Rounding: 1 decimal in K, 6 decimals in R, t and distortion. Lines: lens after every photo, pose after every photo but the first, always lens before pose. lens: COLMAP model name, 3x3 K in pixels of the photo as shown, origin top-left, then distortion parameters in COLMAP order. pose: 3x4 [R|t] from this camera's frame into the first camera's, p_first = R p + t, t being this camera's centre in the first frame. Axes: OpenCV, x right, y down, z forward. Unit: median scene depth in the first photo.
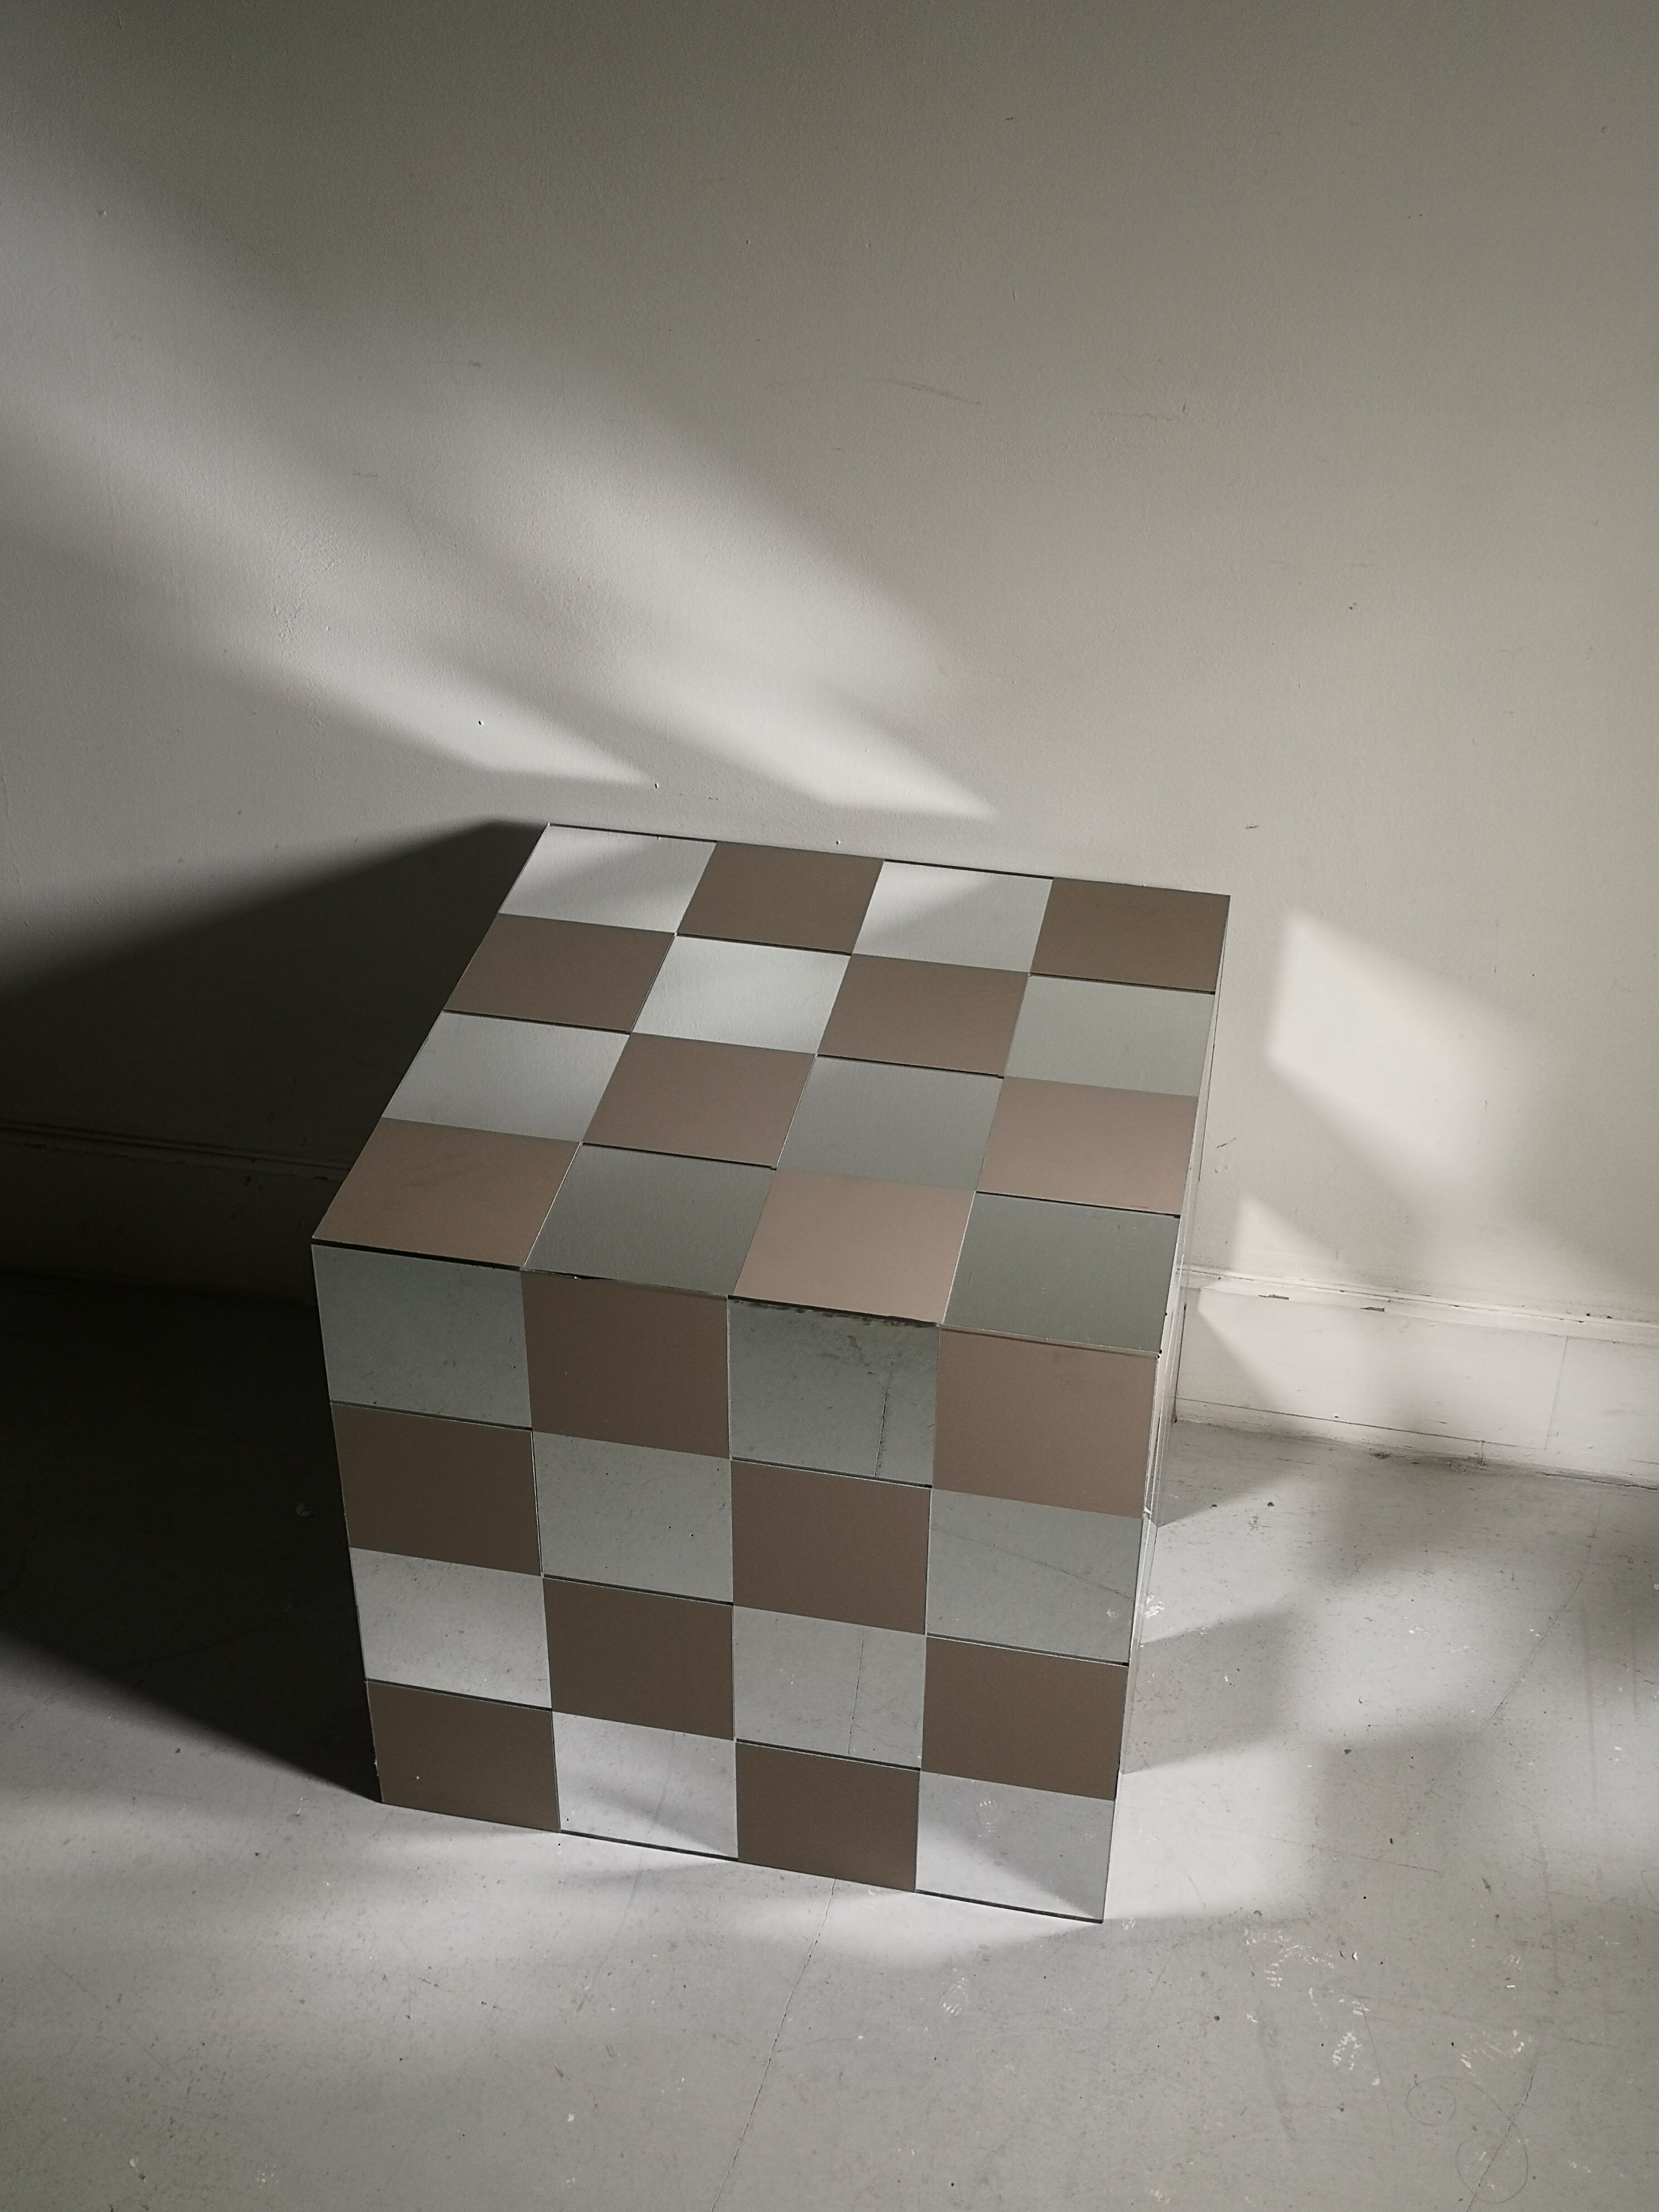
lens RADIAL K [[2707.8, 0, 821.1], [0, 2707.8, 1097.6], [0, 0, 1]] dist [-0.007857, 0.000000]
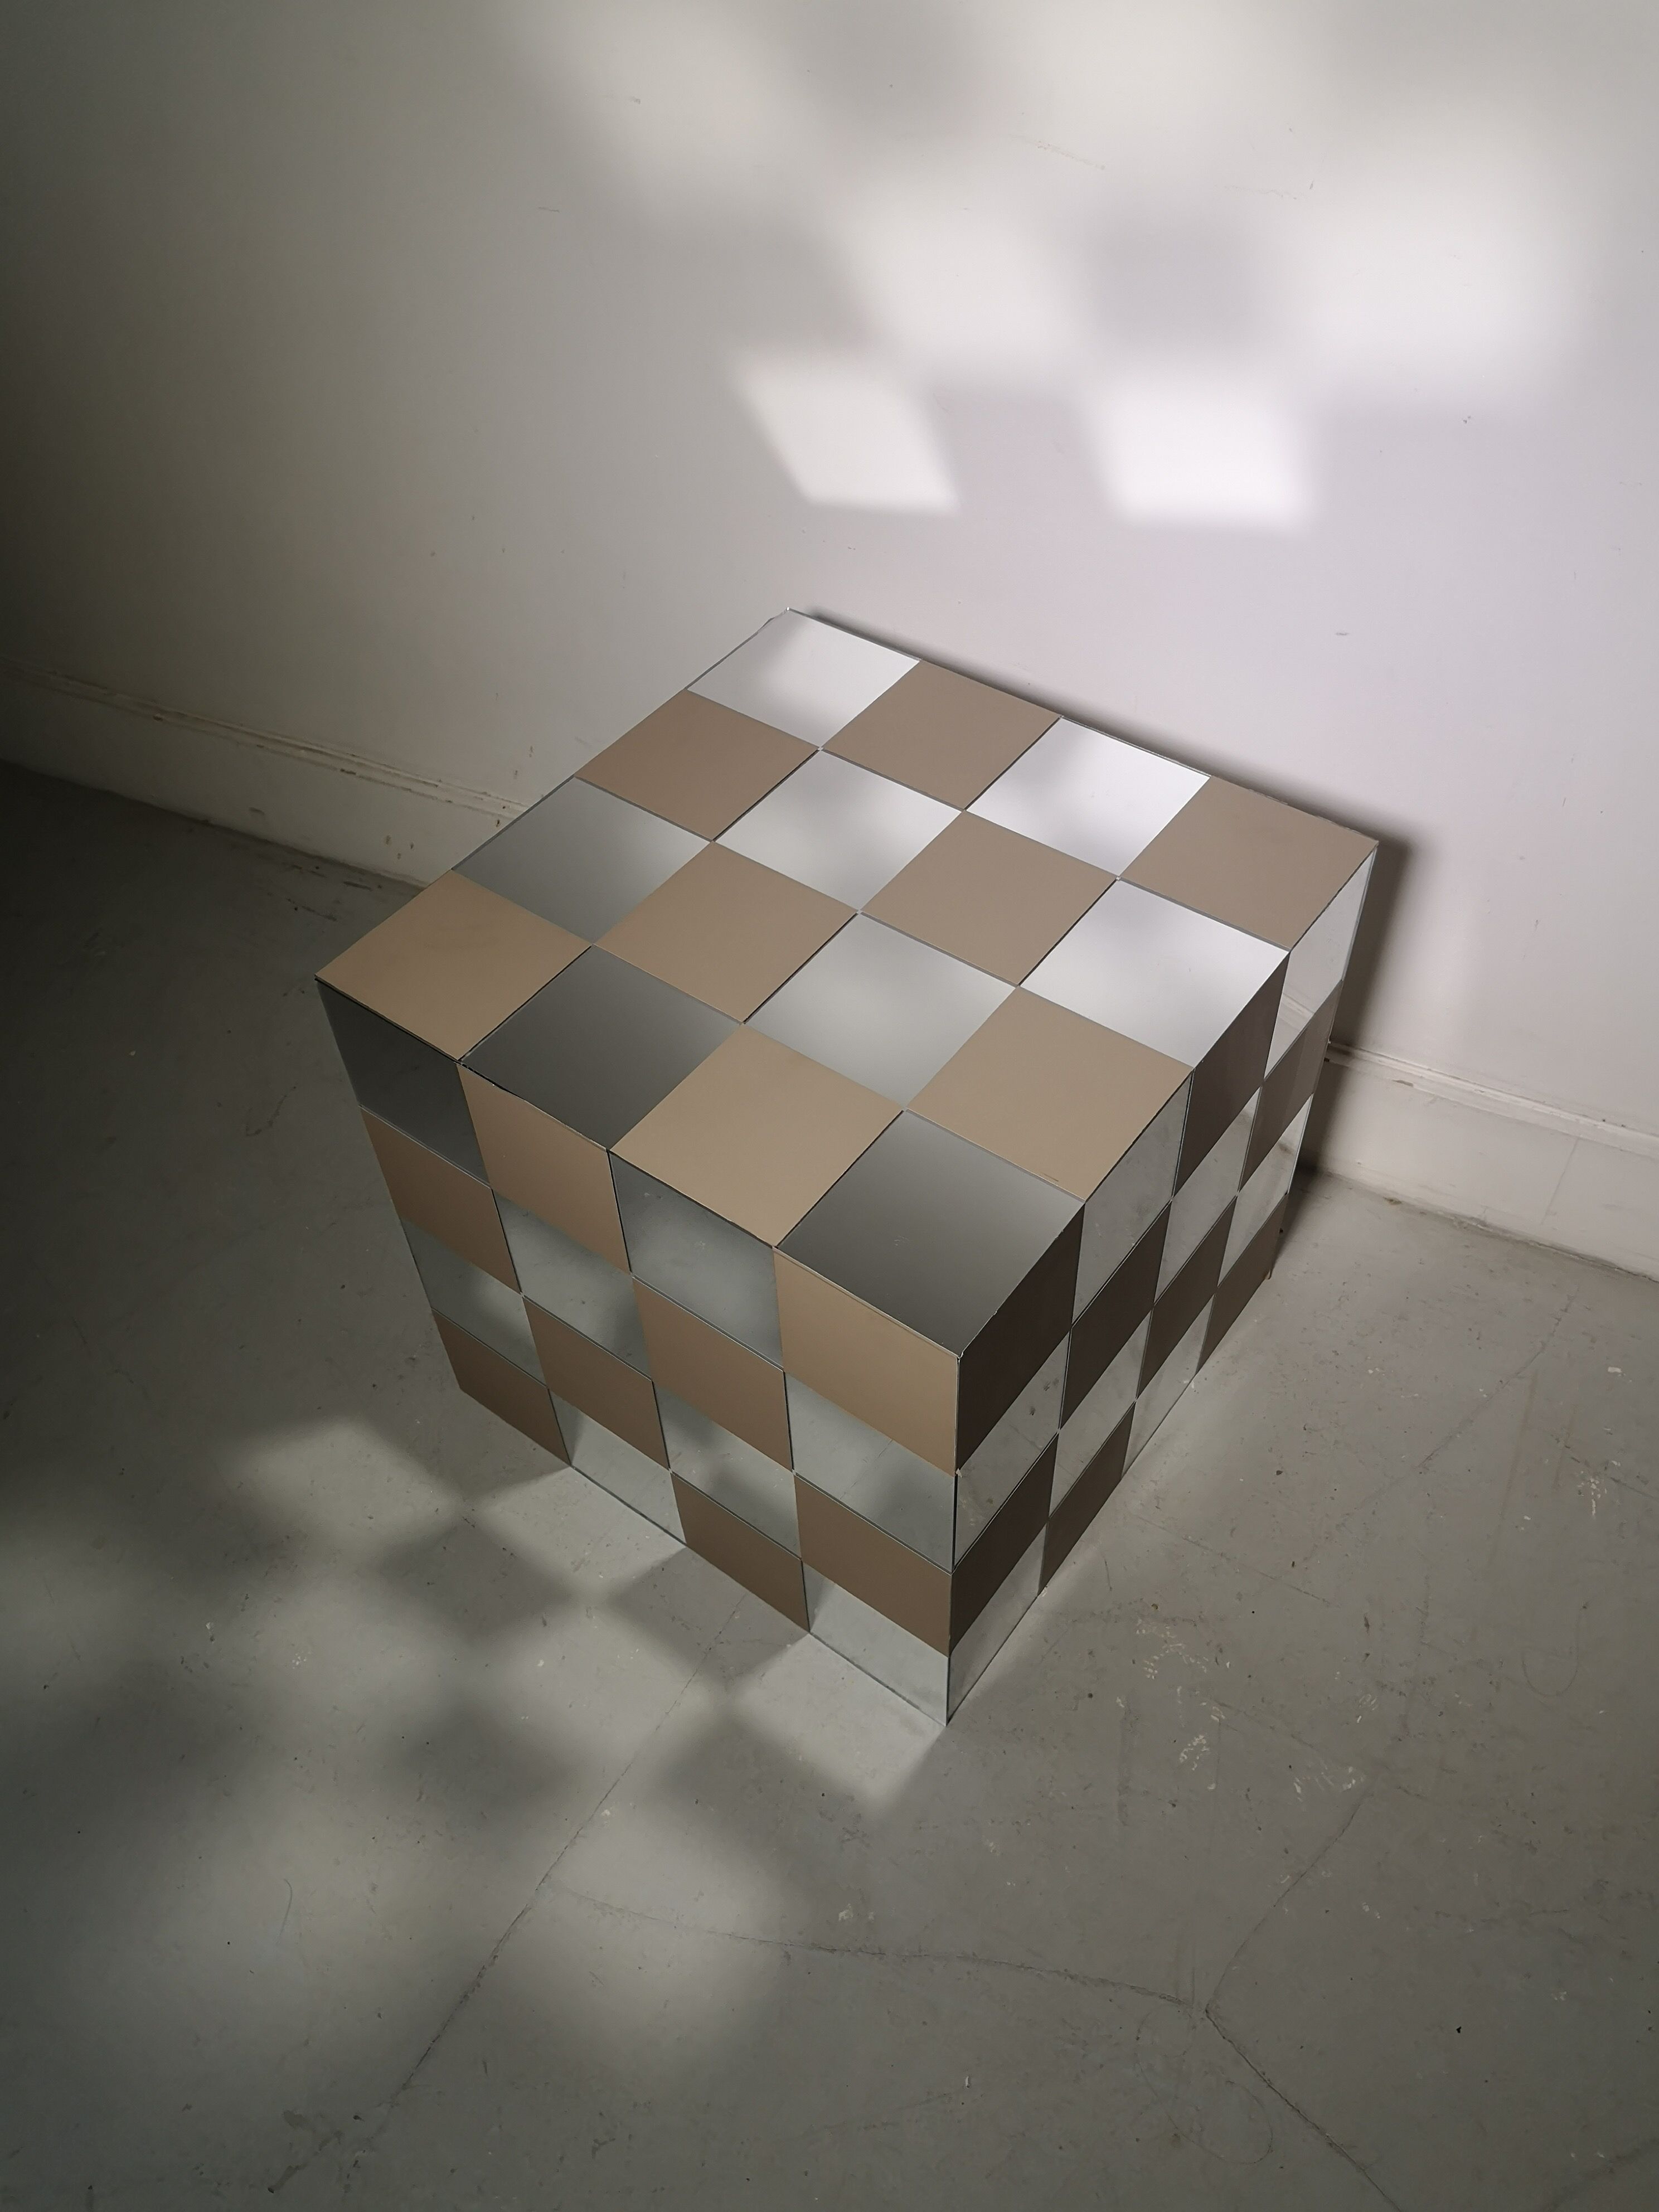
lens RADIAL K [[1775.5, 0, 830.1], [0, 1775.5, 1096.1], [0, 0, 1]] dist [0.004704, -0.007529]
pose [[0.967322, 0.161160, -0.195744, 0.146391], [-0.113278, 0.965369, 0.235012, -0.074753], [0.226839, -0.205159, 0.952079, 0.302417]]
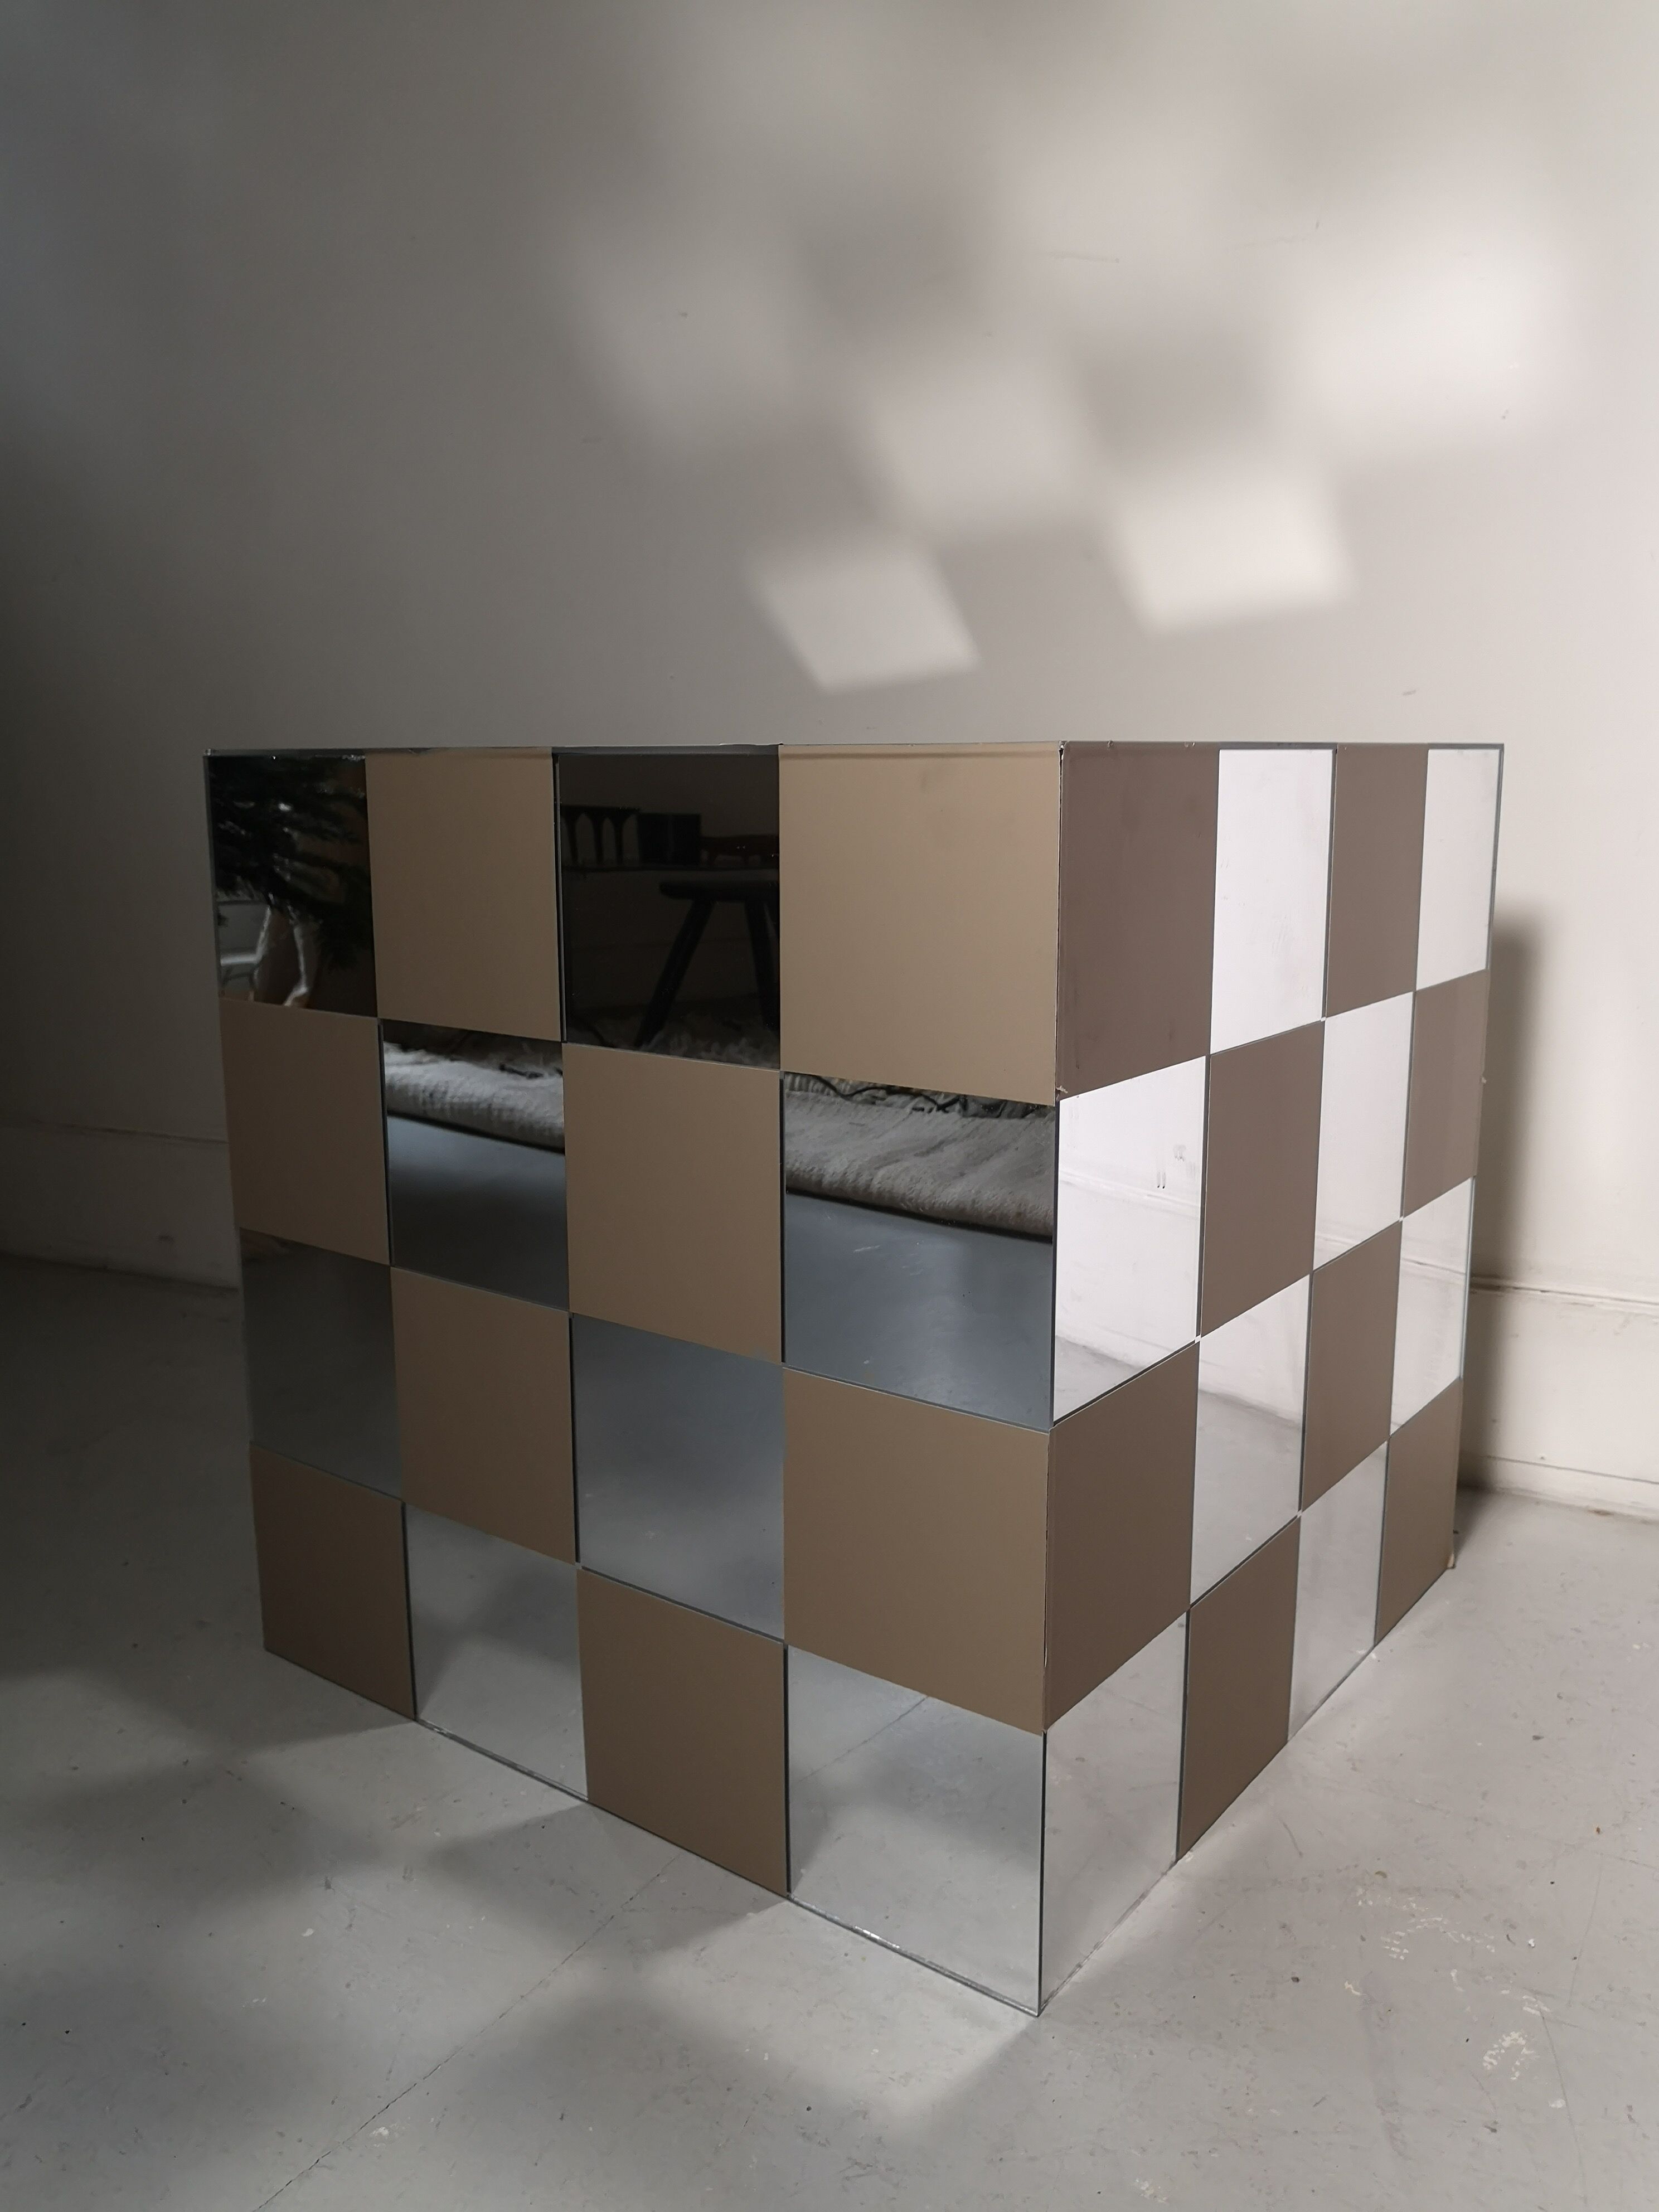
lens RADIAL K [[1775.5, 0, 832.6], [0, 1775.5, 1105.7], [0, 0, 1]] dist [0.004704, -0.007529]
pose [[0.968001, 0.038793, -0.247932, 0.136845], [-0.138648, 0.906172, -0.399537, 0.337079], [0.209169, 0.421127, 0.882553, 0.520434]]
